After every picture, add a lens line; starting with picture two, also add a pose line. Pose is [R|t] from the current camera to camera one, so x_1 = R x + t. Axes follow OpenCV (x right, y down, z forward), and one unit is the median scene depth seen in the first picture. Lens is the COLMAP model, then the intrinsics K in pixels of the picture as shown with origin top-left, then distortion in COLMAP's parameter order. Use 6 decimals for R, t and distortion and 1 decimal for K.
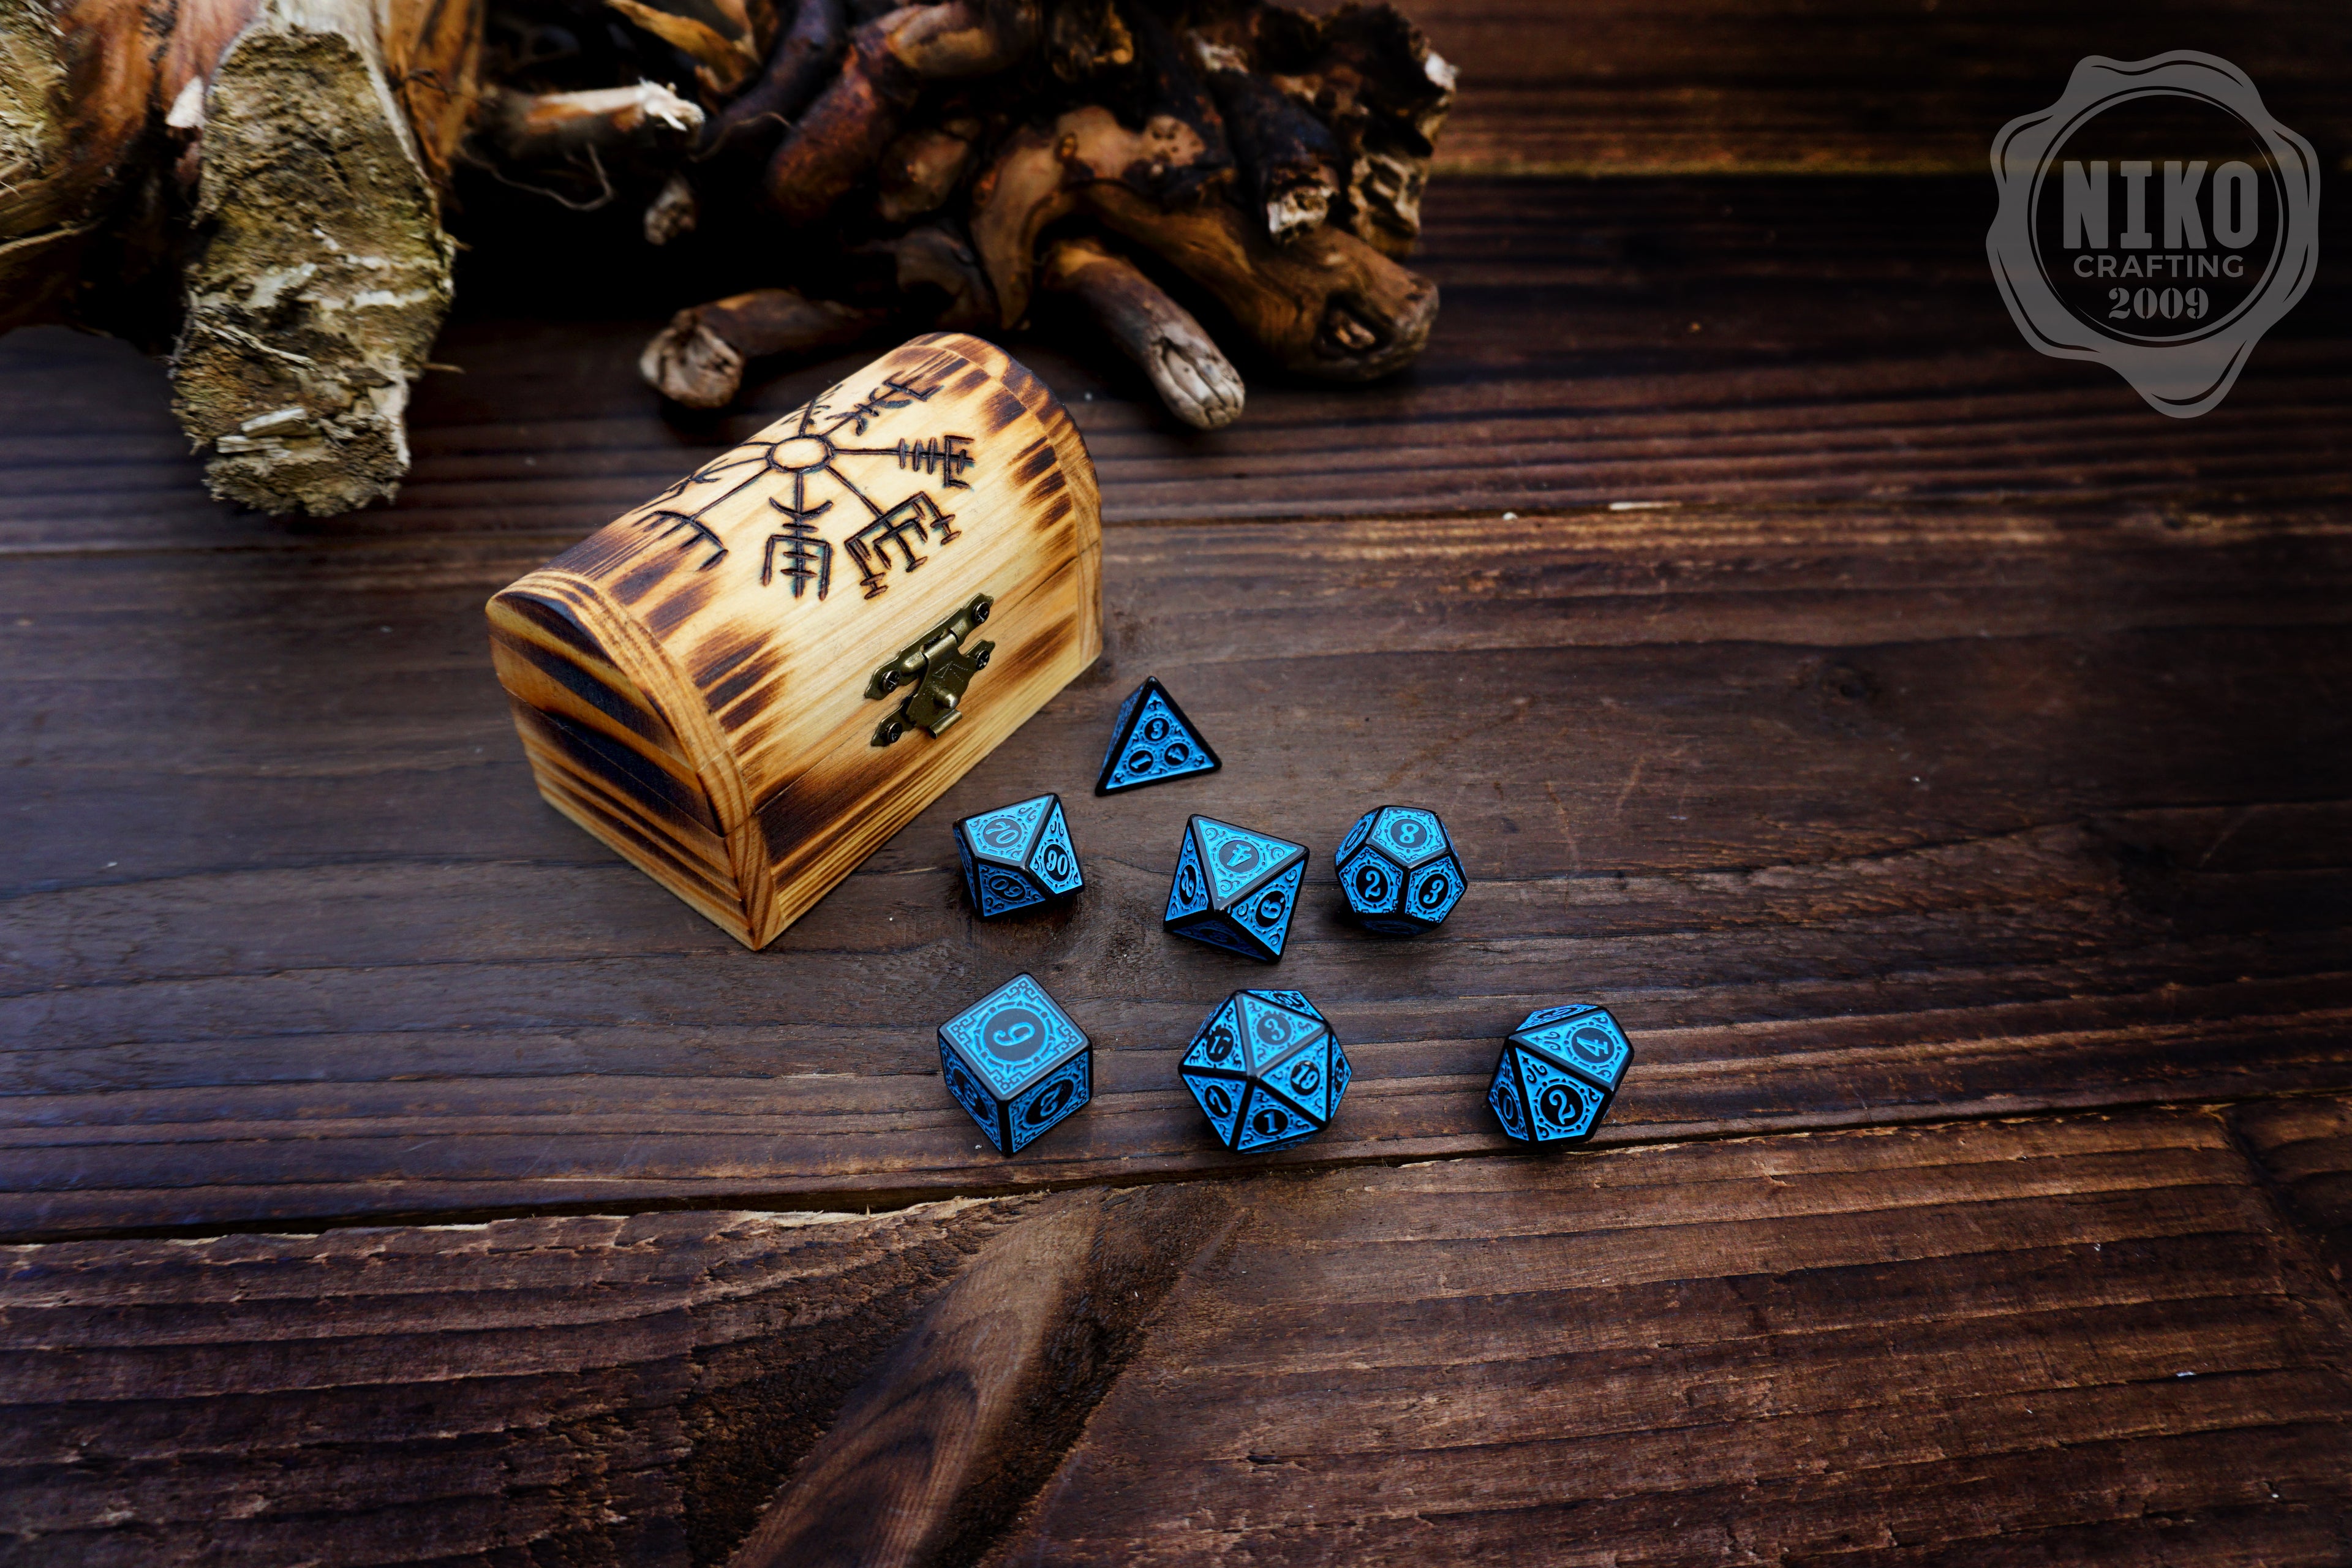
lens RADIAL K [[1568.2, 0, 1173.2], [0, 1568.2, 781.6], [0, 0, 1]] dist [-0.050502, 0.043994]
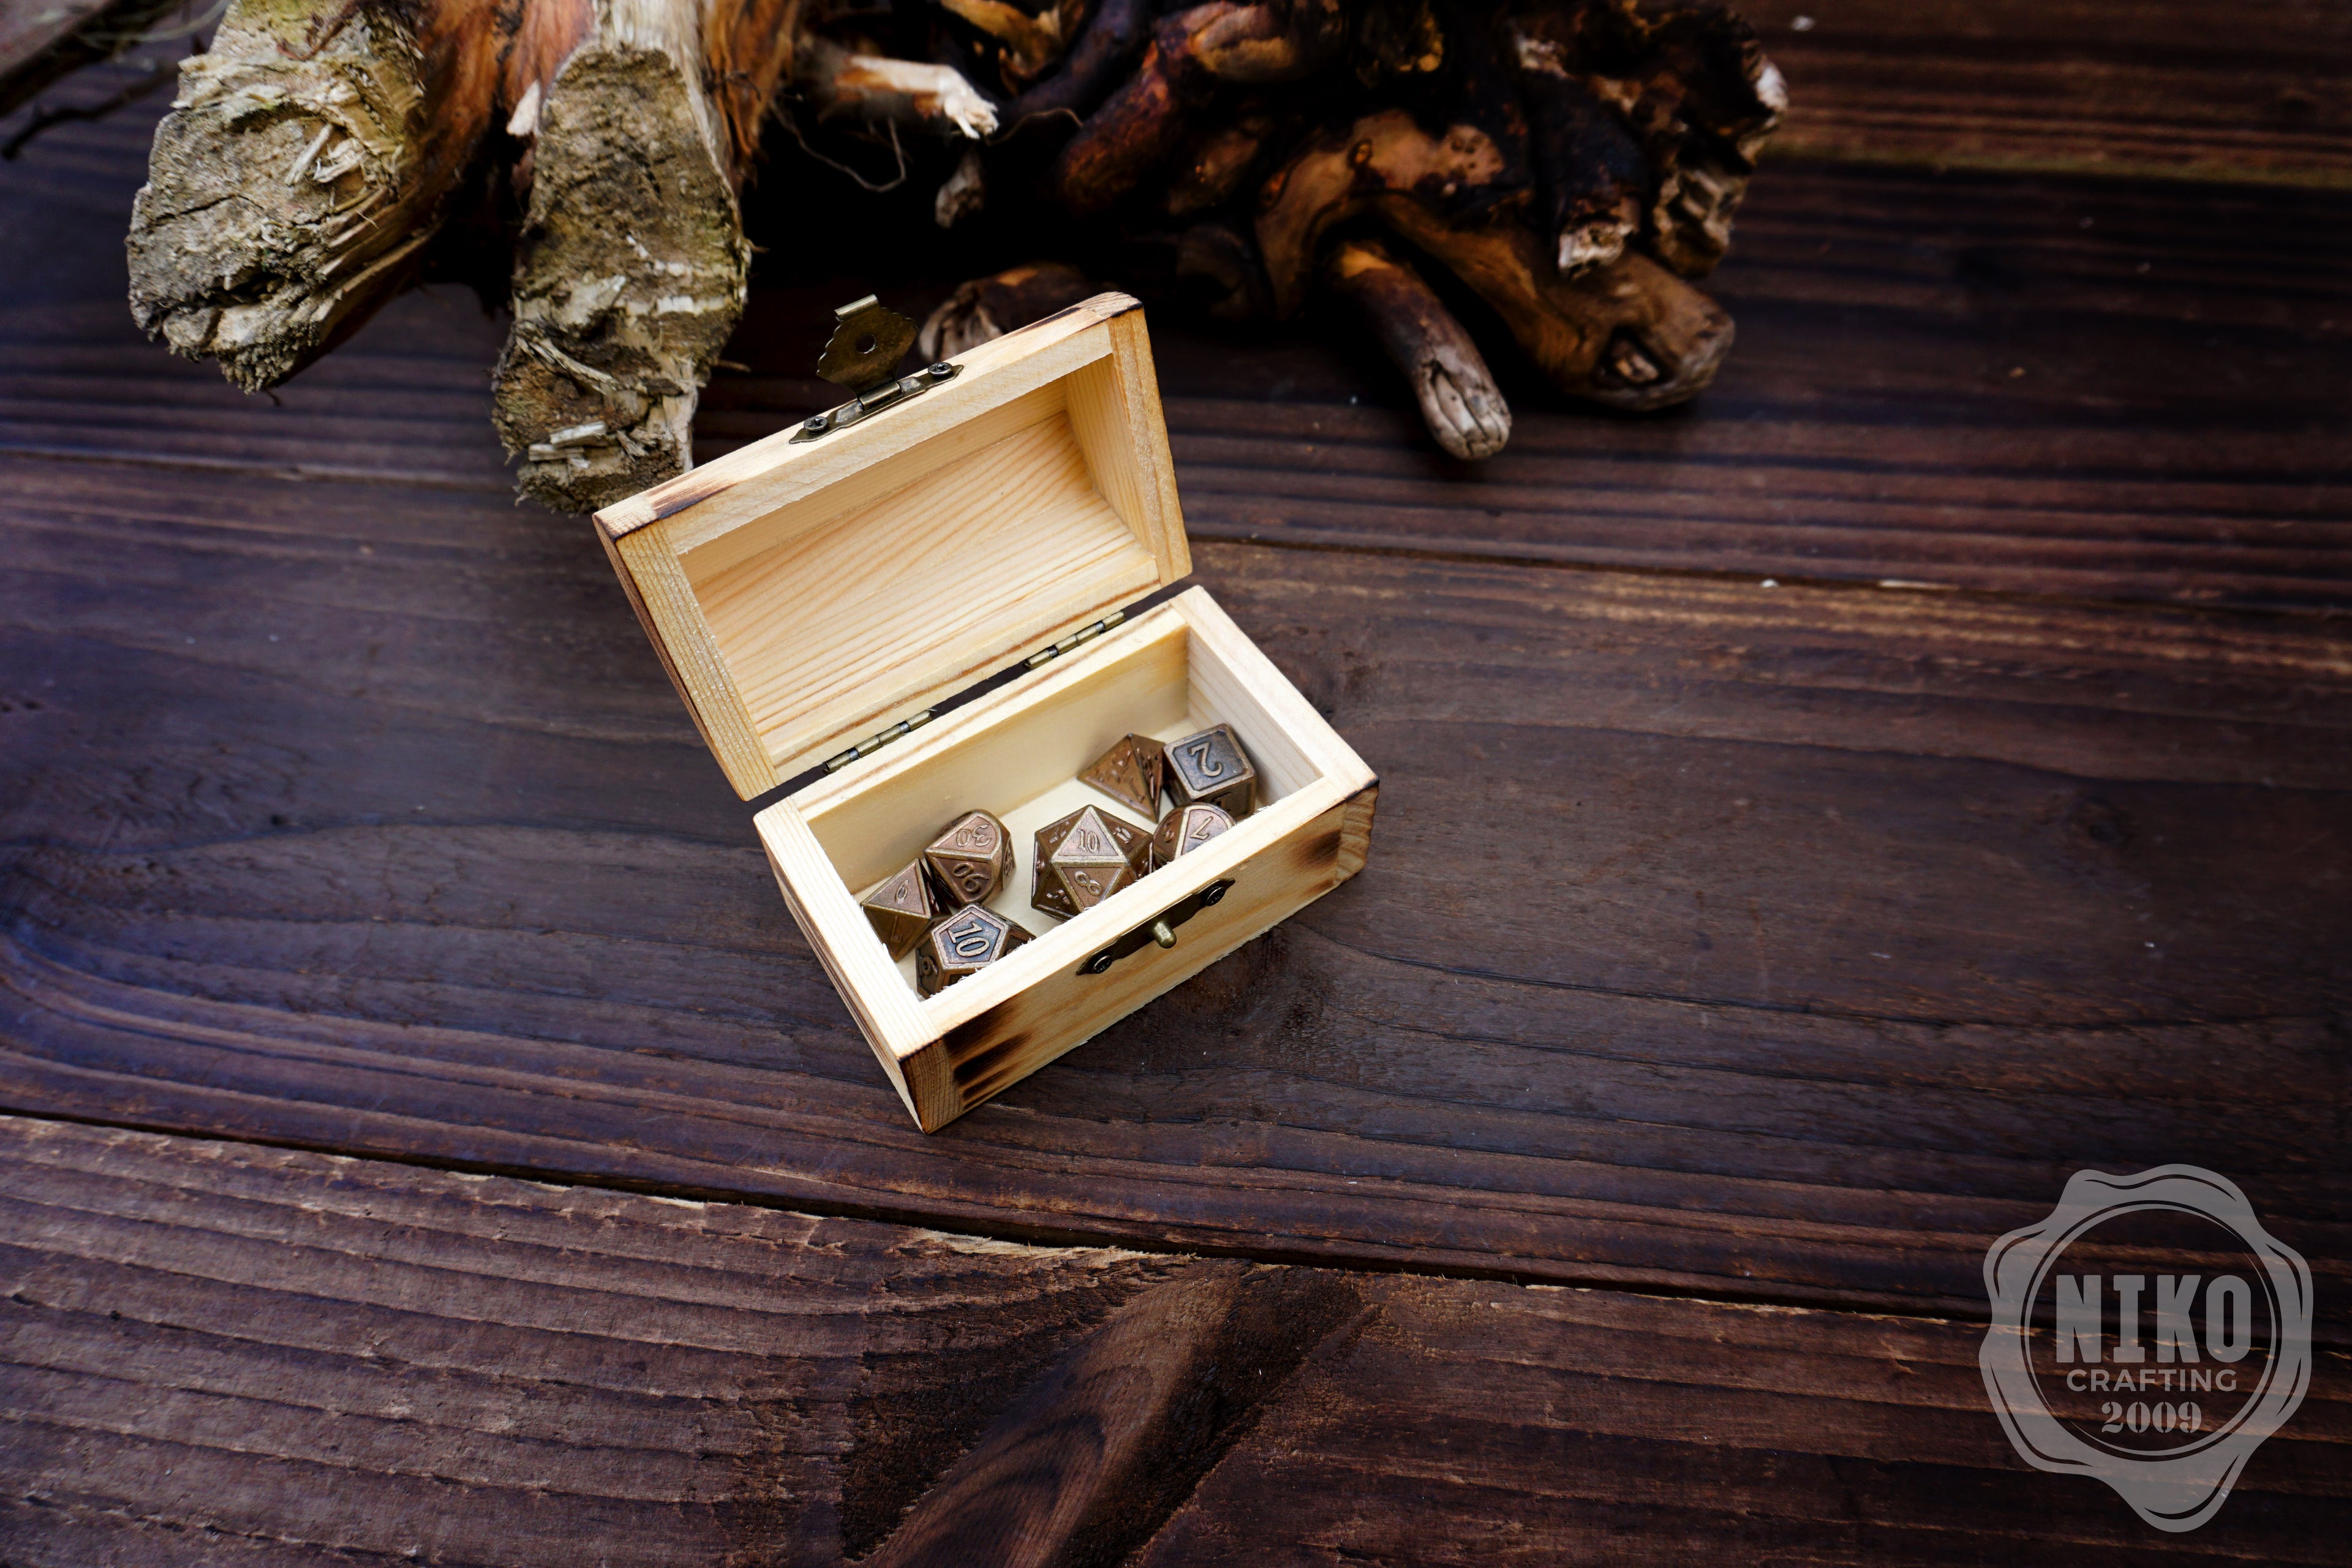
lens RADIAL K [[1569.3, 0, 1177.8], [0, 1569.3, 777.1], [0, 0, 1]] dist [-0.027156, -0.031420]
pose [[0.979809, 0.134221, -0.148183, 0.020810], [-0.114728, 0.984442, 0.133087, -0.177119], [0.163740, -0.113399, 0.979964, -0.022652]]
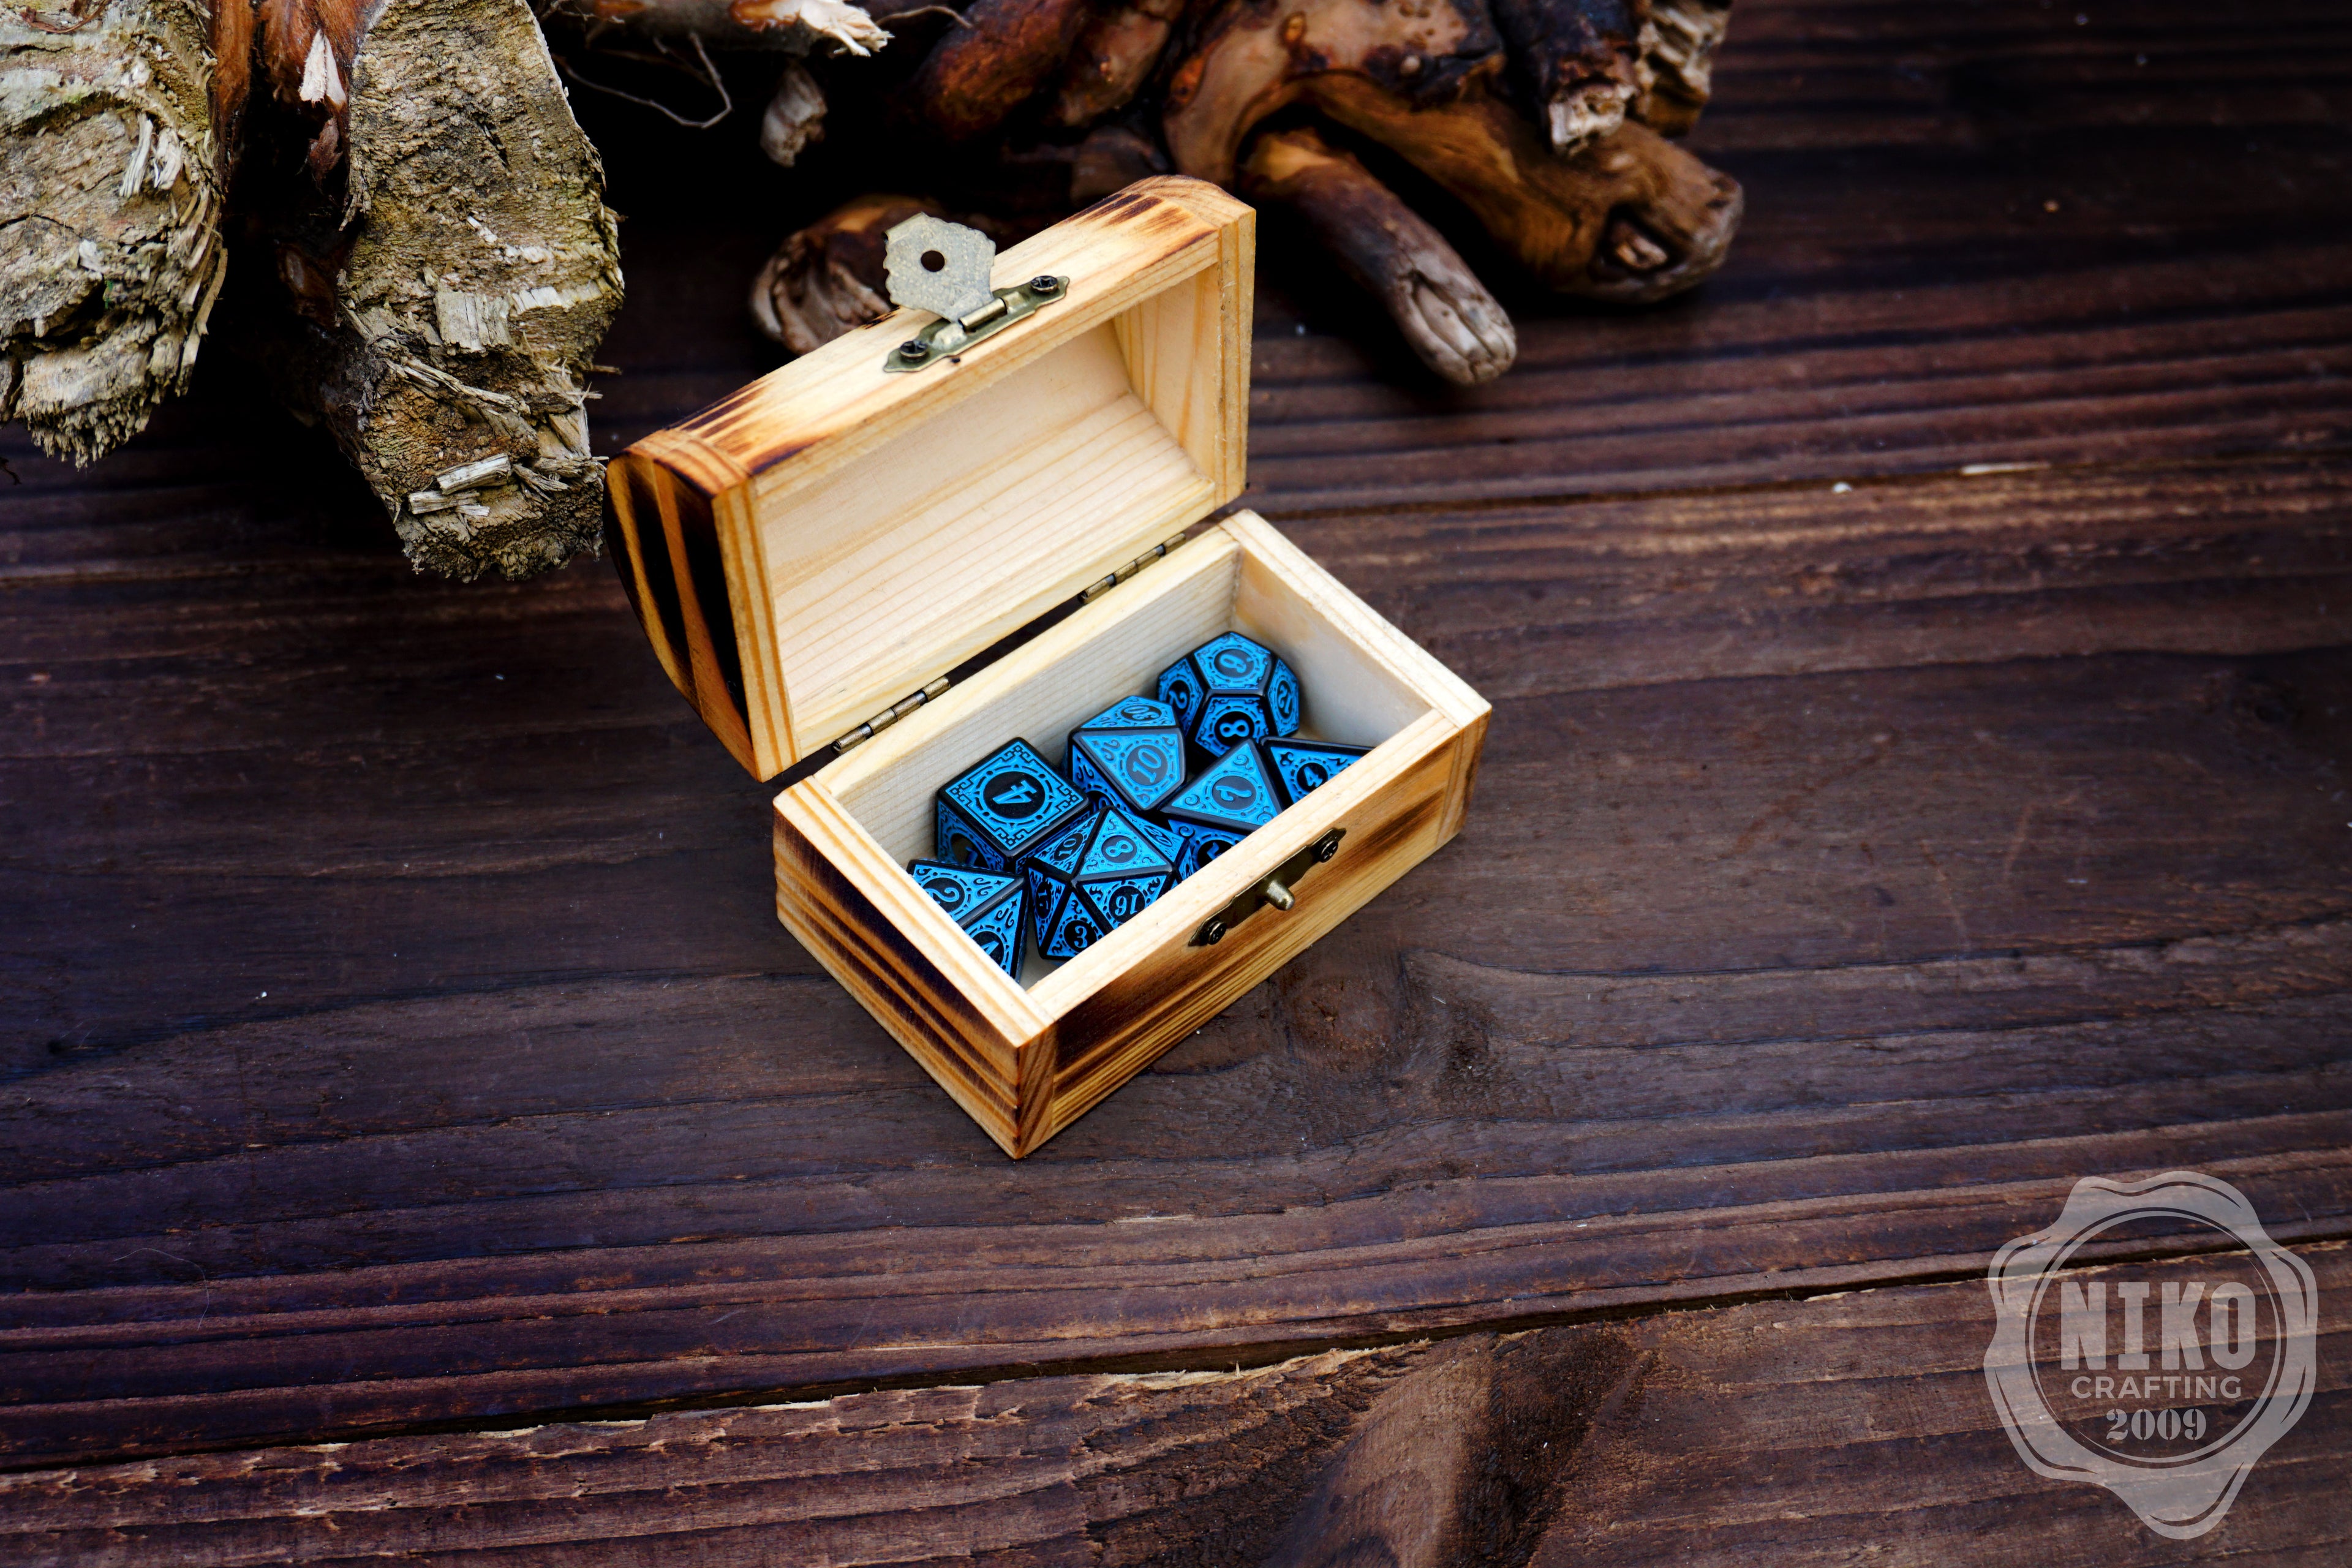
lens RADIAL K [[2527.0, 0, 1165.5], [0, 2527.0, 789.7], [0, 0, 1]] dist [0.005506, 0.023181]
pose [[0.998541, -0.021971, 0.049318, -0.257381], [0.018898, 0.997901, 0.061933, -0.129741], [-0.050576, -0.060911, 0.996861, -0.376710]]
